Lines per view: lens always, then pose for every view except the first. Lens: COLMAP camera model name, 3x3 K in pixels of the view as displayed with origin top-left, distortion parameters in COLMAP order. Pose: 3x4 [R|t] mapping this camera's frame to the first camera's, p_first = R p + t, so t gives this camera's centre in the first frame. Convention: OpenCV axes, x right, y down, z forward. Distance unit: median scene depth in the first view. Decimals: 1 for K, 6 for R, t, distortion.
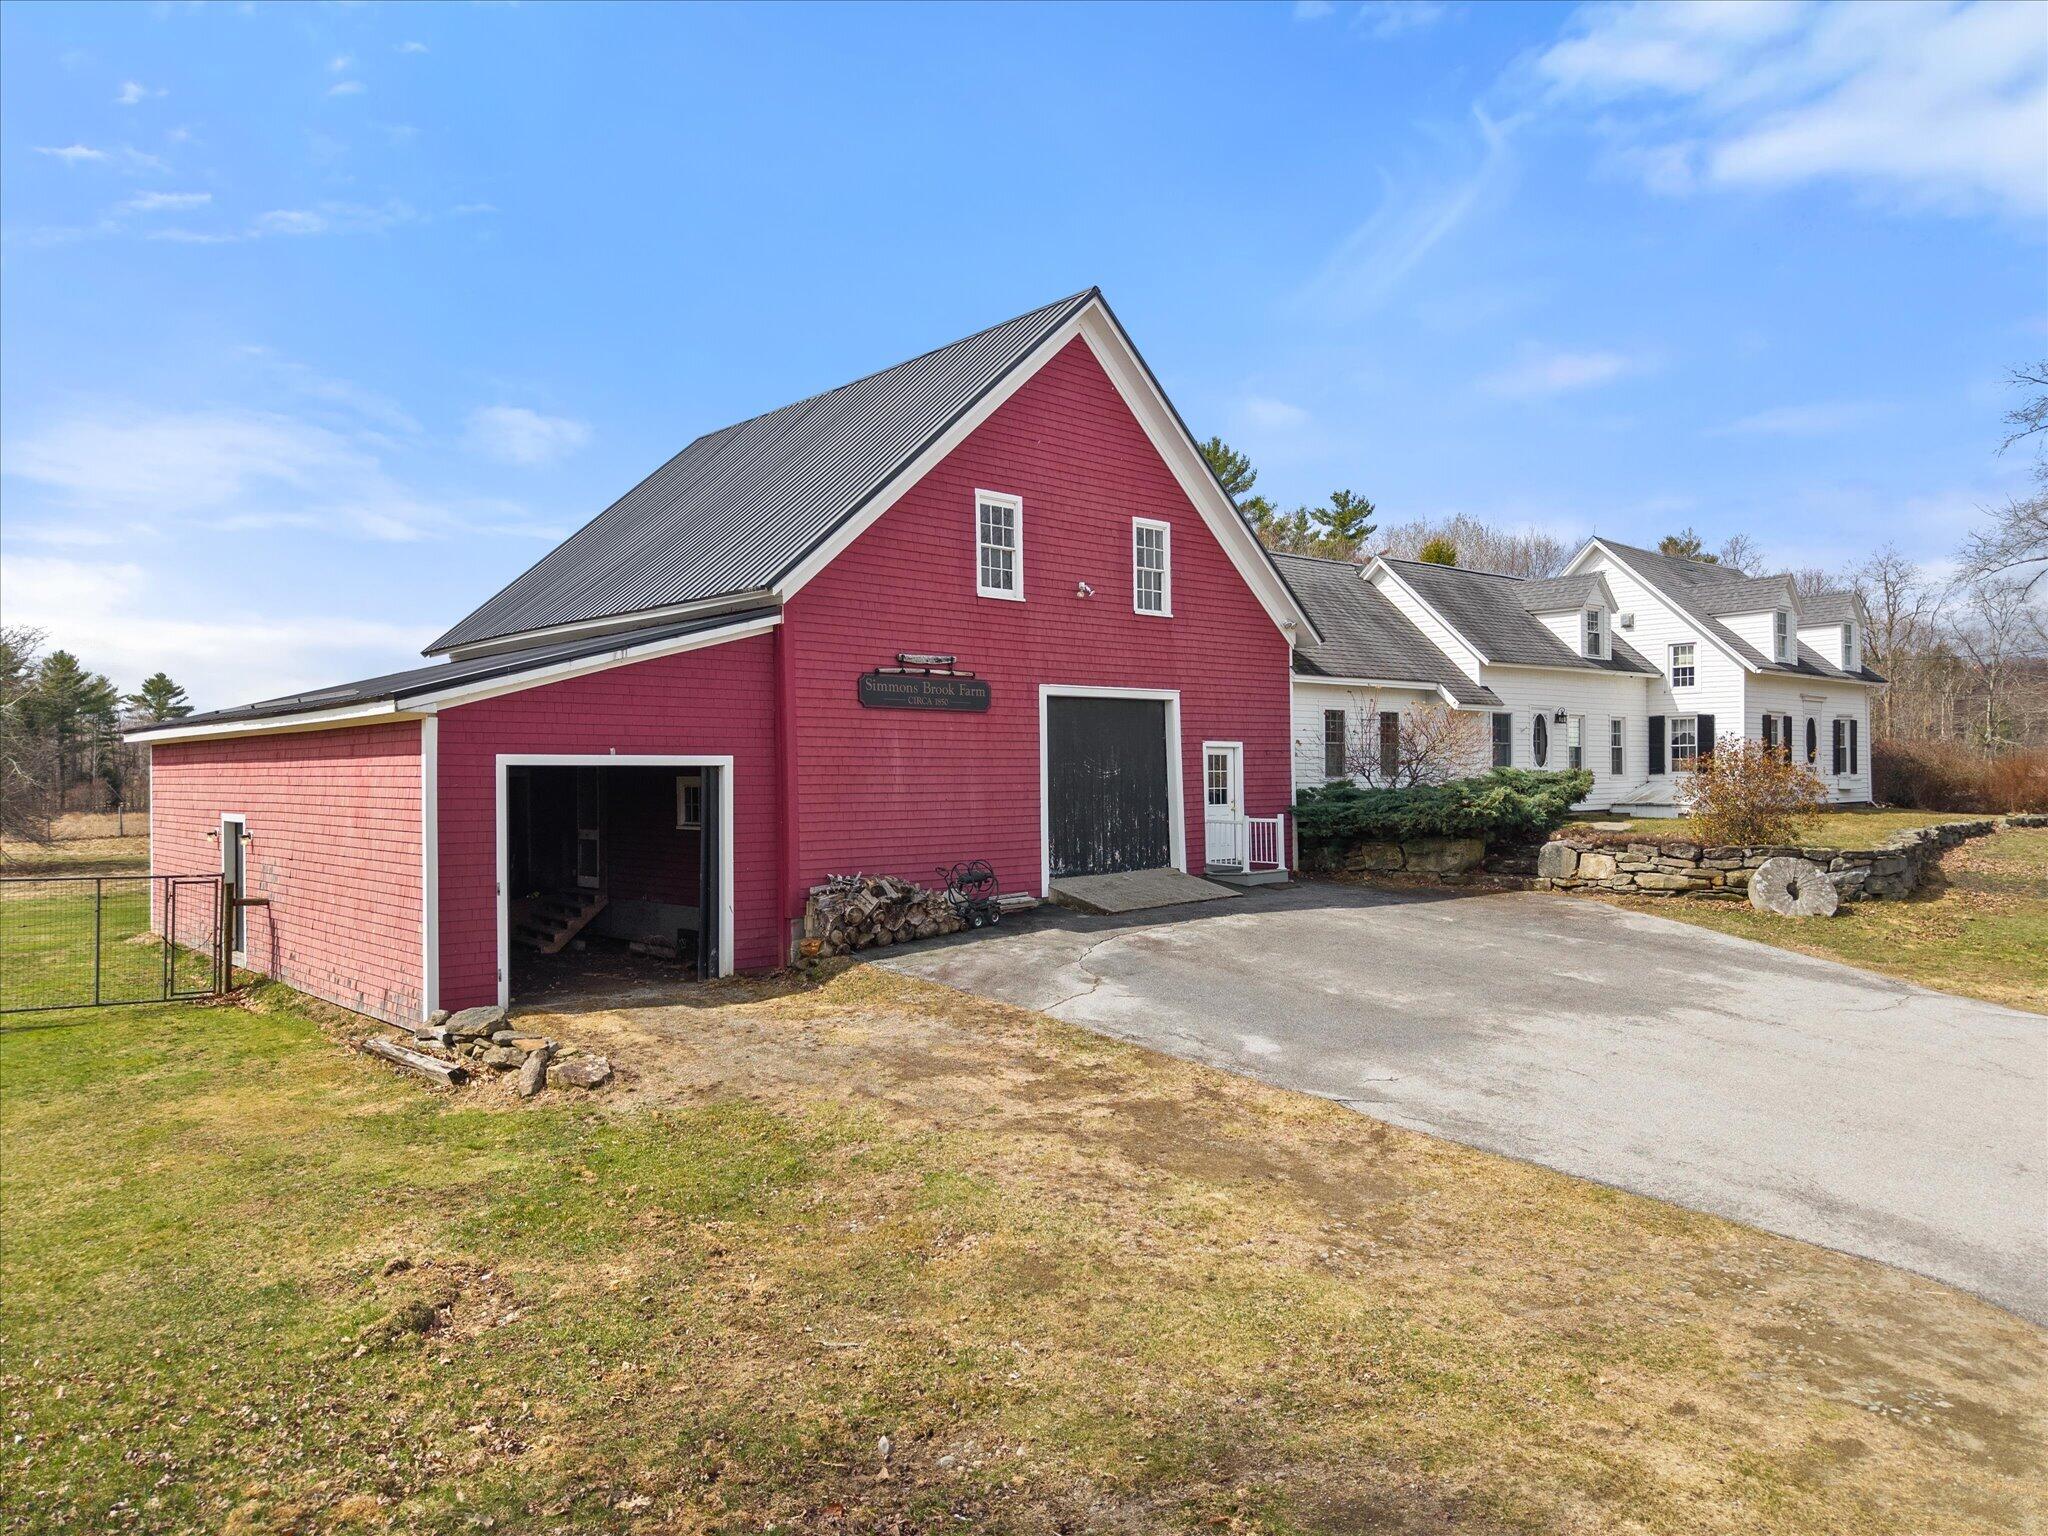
lens RADIAL K [[1399.7, 0, 1069.1], [0, 1399.7, 765.9], [0, 0, 1]] dist [0.059361, -0.089040]
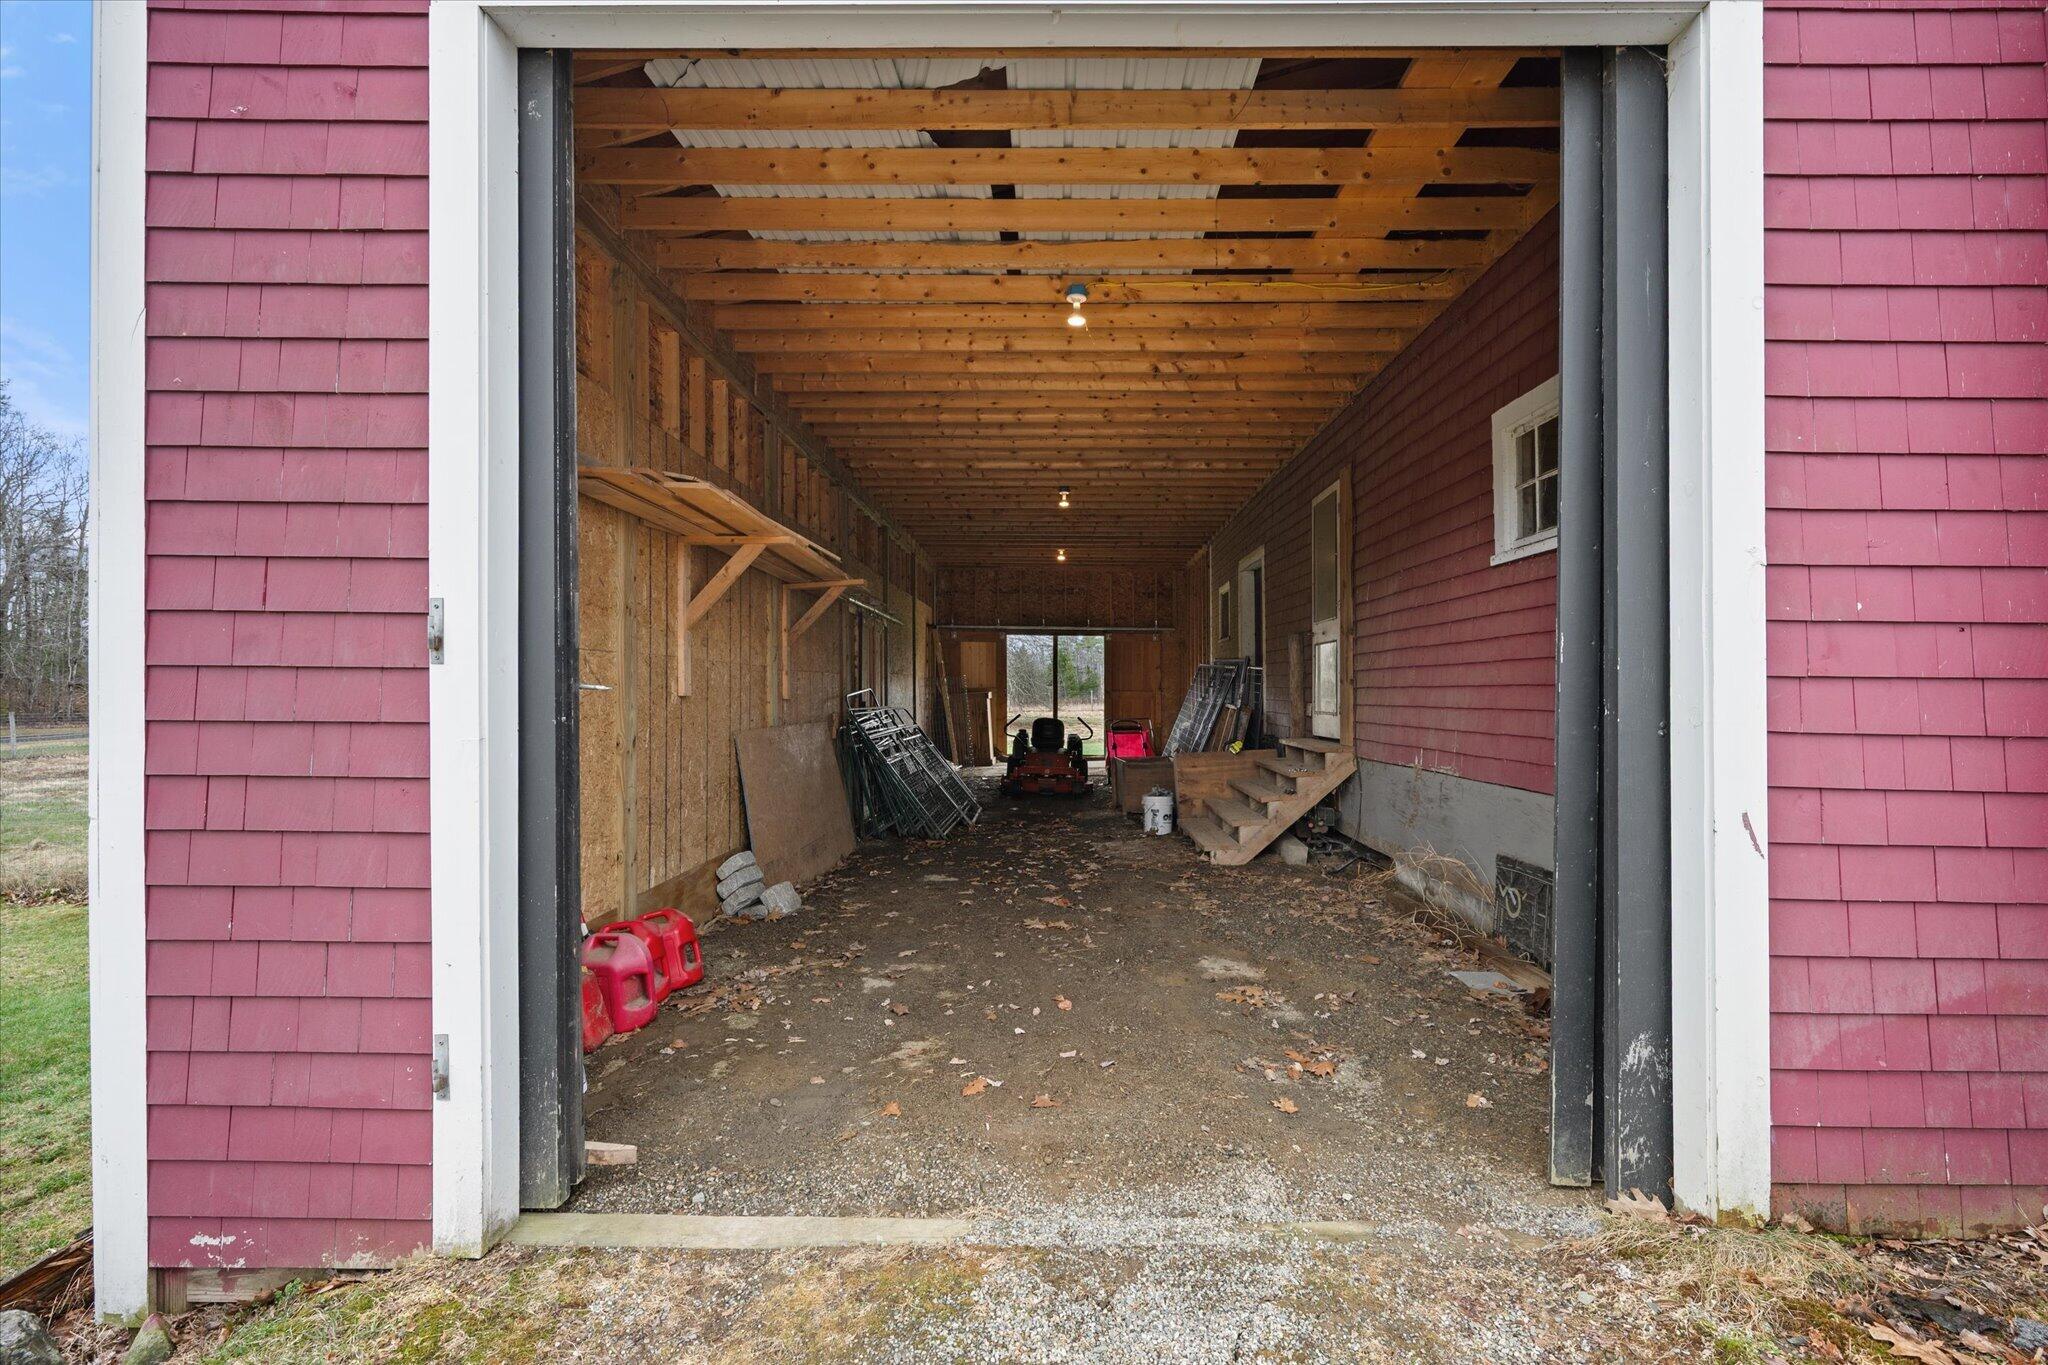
lens RADIAL K [[924.2, 0, 1065.8], [0, 924.2, 681.6], [0, 0, 1]] dist [-0.000484, -0.000070]
pose [[0.726005, 0.000465, -0.687689, -0.176256], [-0.003481, 0.999989, -0.002998, 0.066127], [0.687680, 0.004571, 0.725999, 0.676071]]
